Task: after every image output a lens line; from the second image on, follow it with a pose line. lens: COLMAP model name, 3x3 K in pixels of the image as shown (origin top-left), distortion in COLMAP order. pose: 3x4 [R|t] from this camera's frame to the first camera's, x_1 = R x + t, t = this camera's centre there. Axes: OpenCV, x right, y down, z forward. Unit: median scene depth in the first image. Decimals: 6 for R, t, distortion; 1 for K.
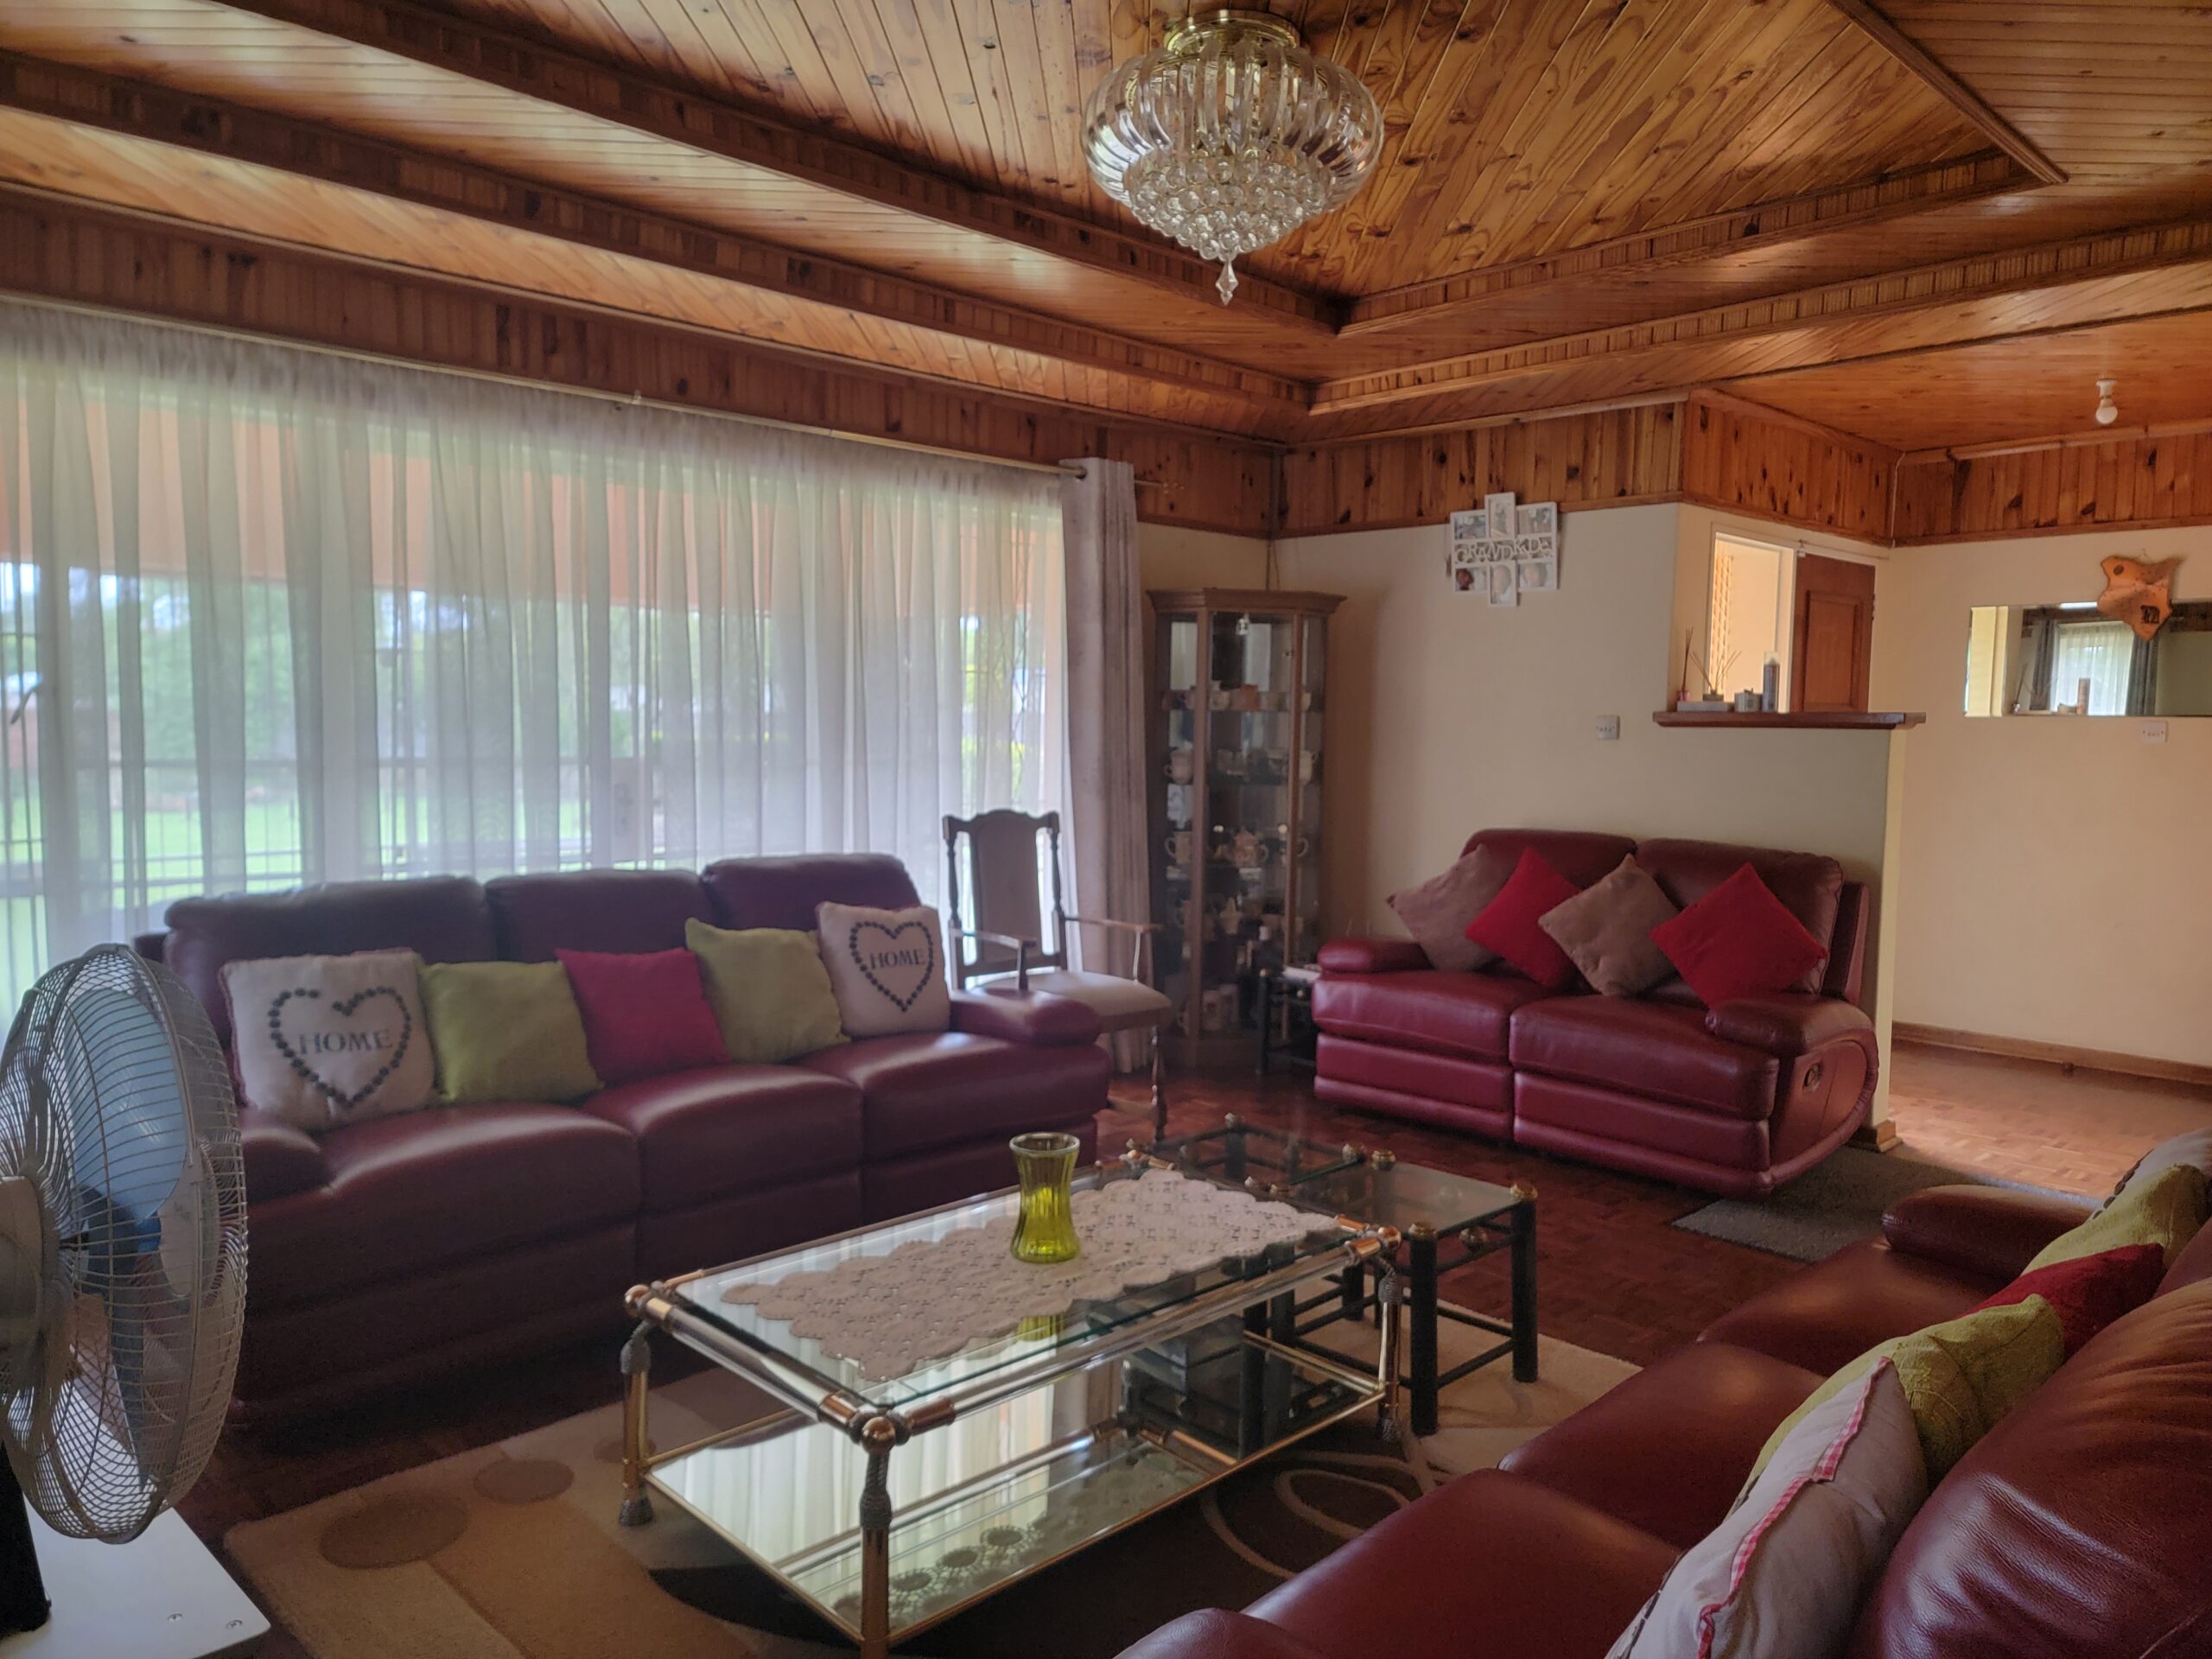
lens RADIAL K [[1544.2, 0, 1118.8], [0, 1544.2, 845.5], [0, 0, 1]] dist [0.072361, -0.014572]
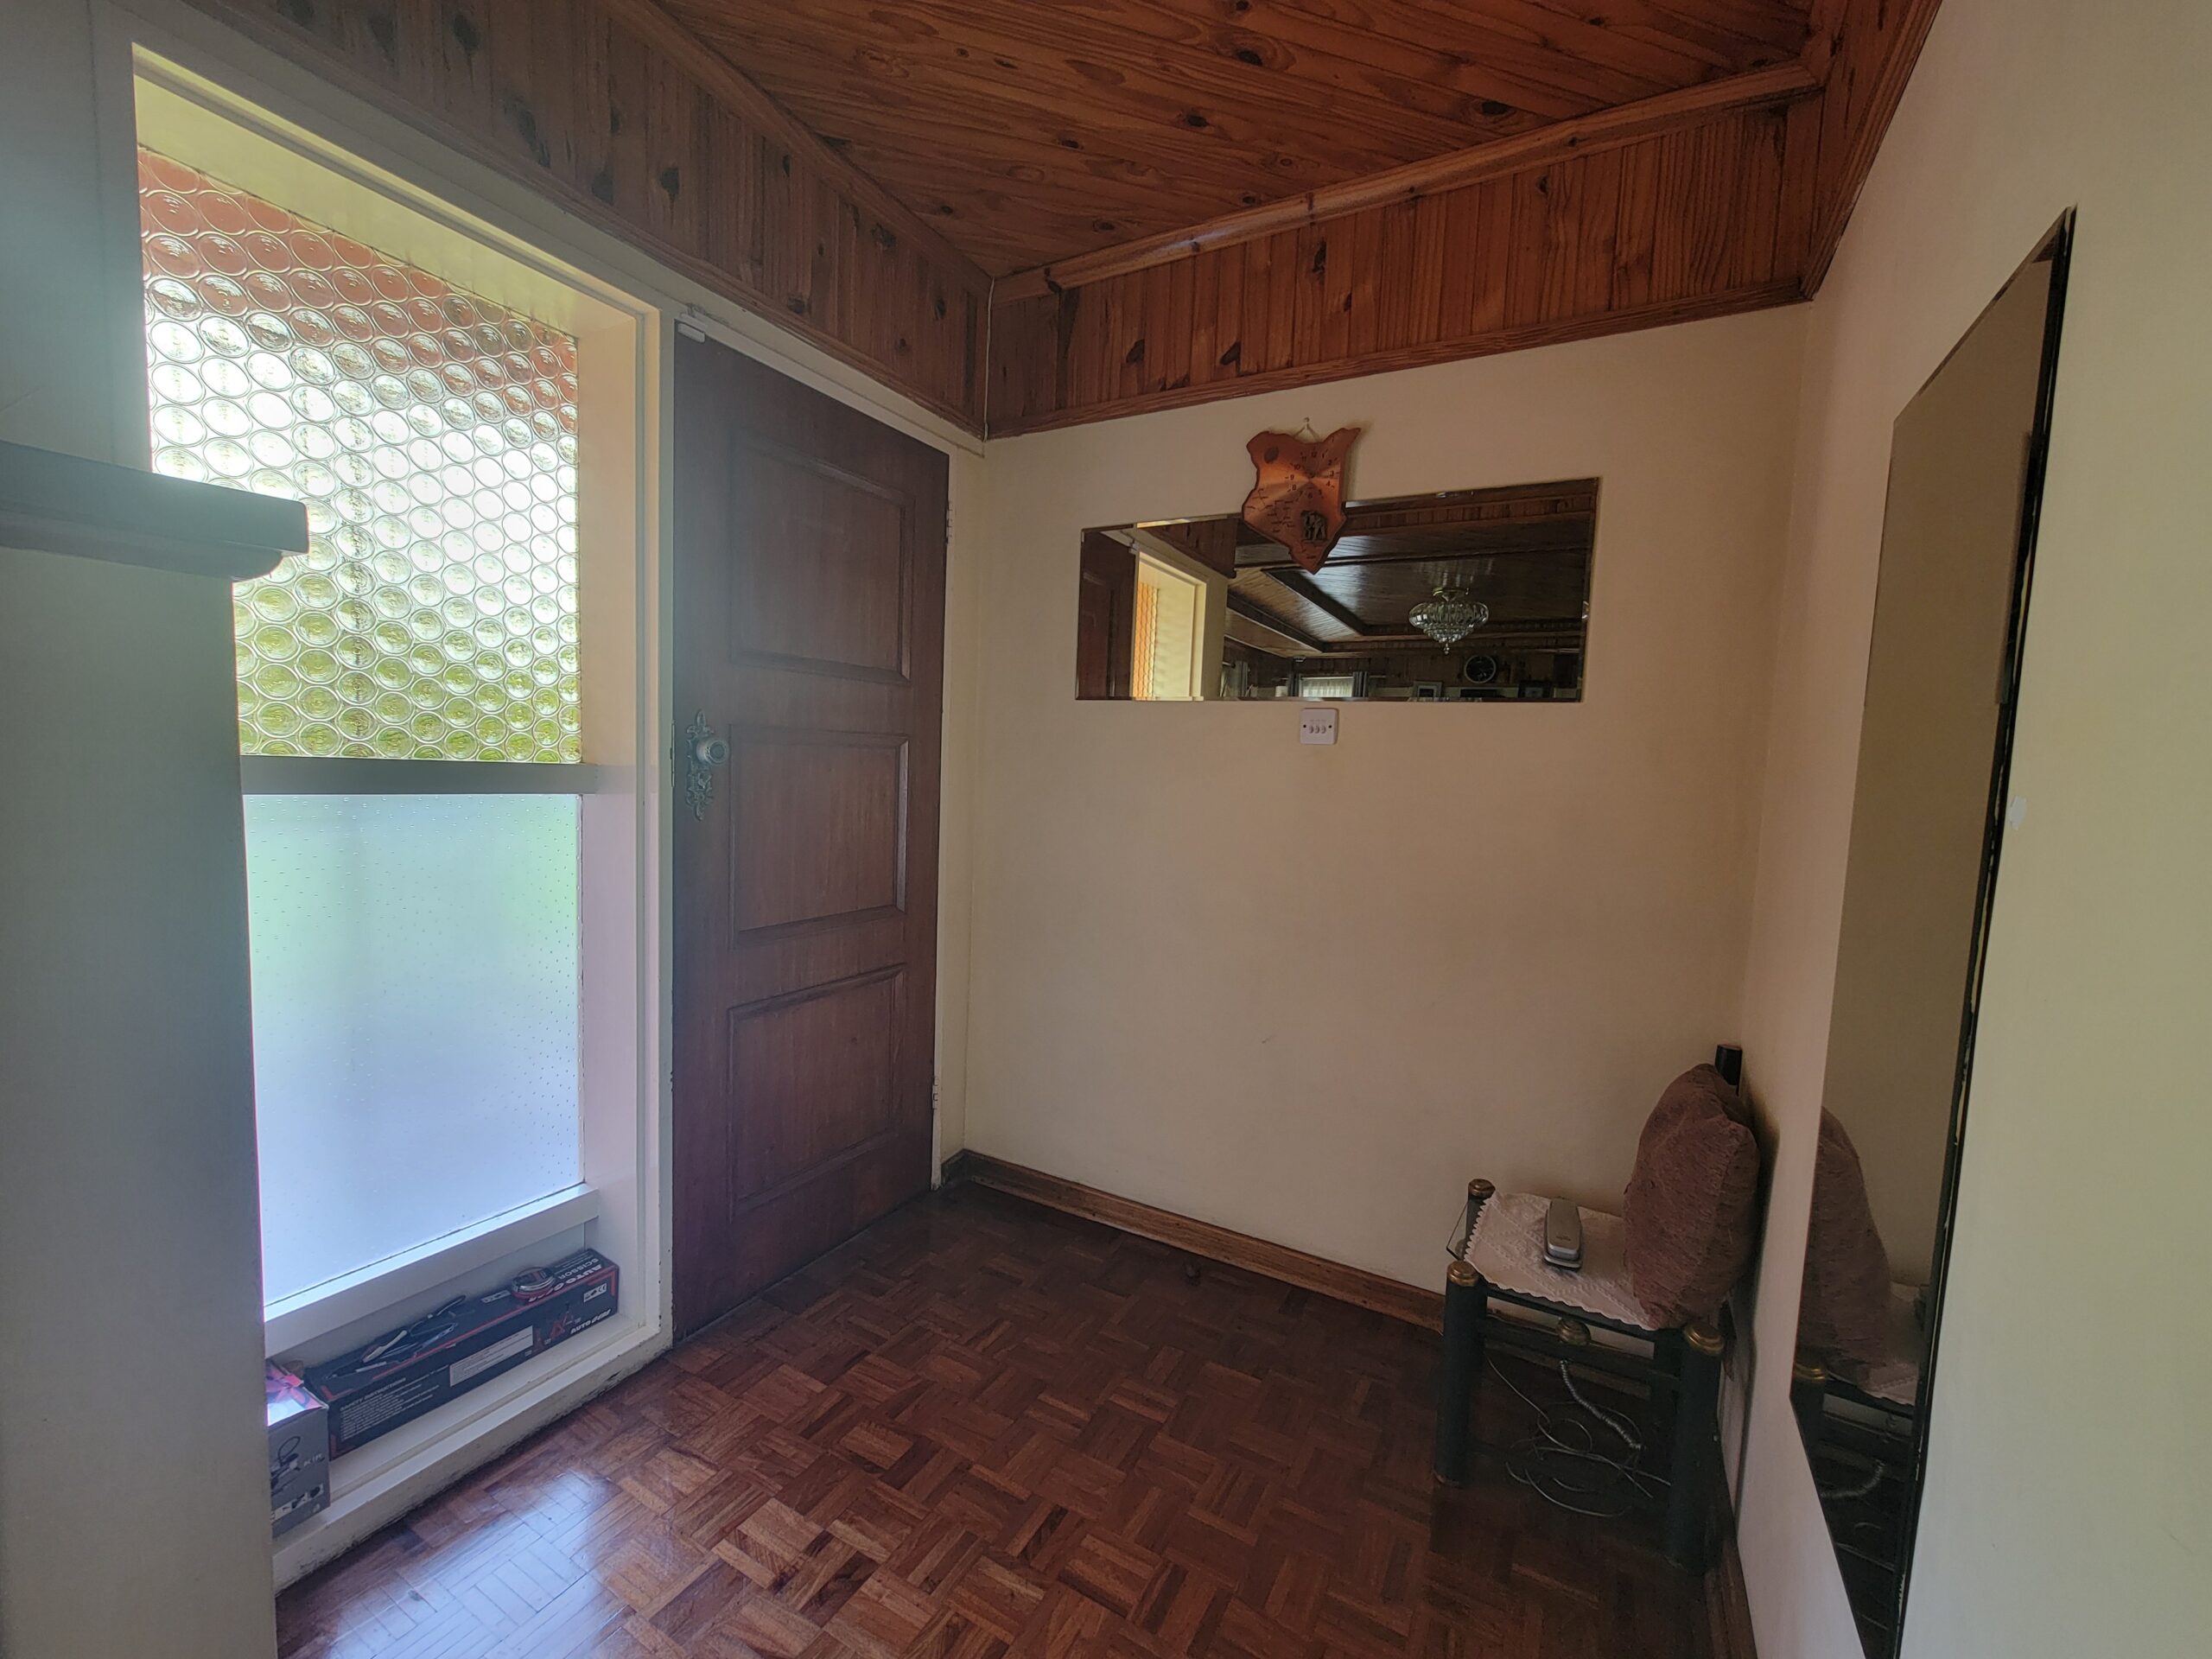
lens RADIAL K [[914.7, 0, 1093.0], [0, 914.7, 823.0], [0, 0, 1]] dist [-0.001284, 0.001001]
pose [[0.958429, 0.008128, 0.285214, 0.465070], [-0.011843, 0.999866, 0.011302, -0.042036], [-0.285084, -0.014210, 0.958397, 0.685401]]
